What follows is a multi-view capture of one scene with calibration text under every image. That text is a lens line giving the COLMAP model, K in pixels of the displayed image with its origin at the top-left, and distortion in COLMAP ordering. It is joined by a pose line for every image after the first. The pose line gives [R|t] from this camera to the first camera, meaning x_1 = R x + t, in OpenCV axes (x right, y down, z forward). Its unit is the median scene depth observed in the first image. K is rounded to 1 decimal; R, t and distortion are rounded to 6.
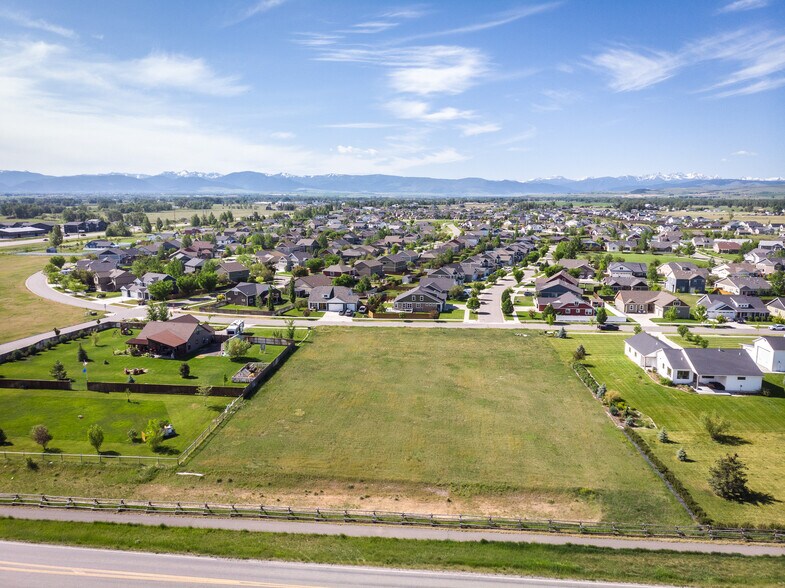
lens RADIAL K [[576.0, 0, 389.3], [0, 576.0, 301.5], [0, 0, 1]] dist [-0.000838, 0.008432]
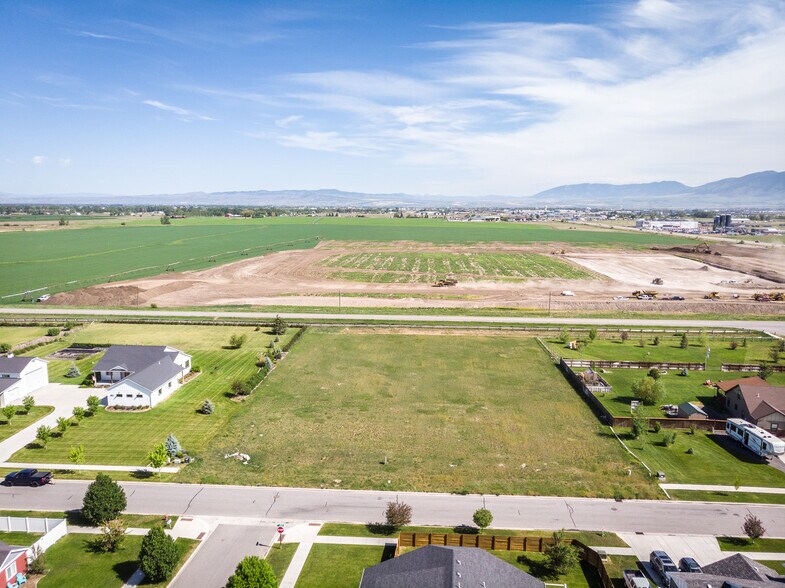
lens RADIAL K [[576.0, 0, 402.5], [0, 576.0, 309.0], [0, 0, 1]] dist [-0.000838, 0.008432]
pose [[-0.998729, -0.001192, -0.050395, 0.094451], [-0.019000, 0.934887, 0.354436, -0.235827], [0.046691, 0.354943, -0.933721, 1.305277]]
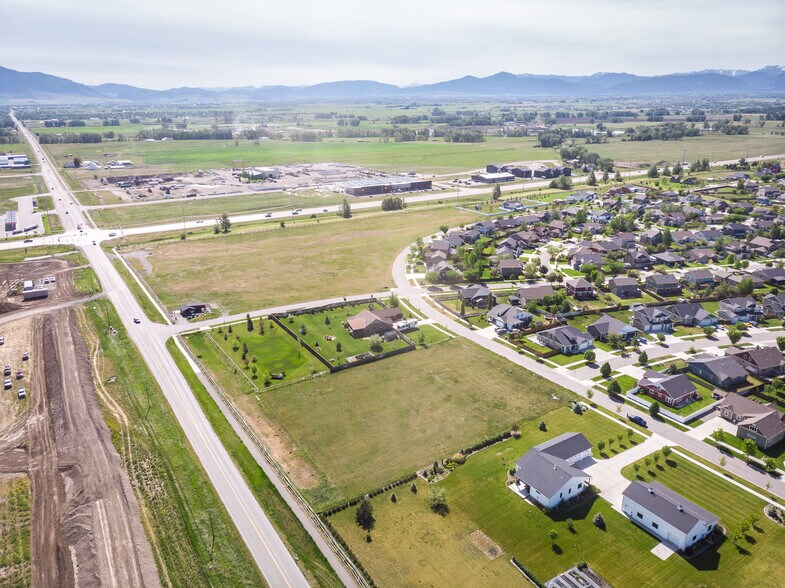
lens RADIAL K [[576.0, 0, 391.5], [0, 576.0, 272.9], [0, 0, 1]] dist [-0.000838, 0.008432]
pose [[0.611411, 0.221018, -0.759821, 0.805240], [-0.131463, 0.975229, 0.177891, -0.336194], [0.780317, -0.008876, 0.625321, -0.042394]]
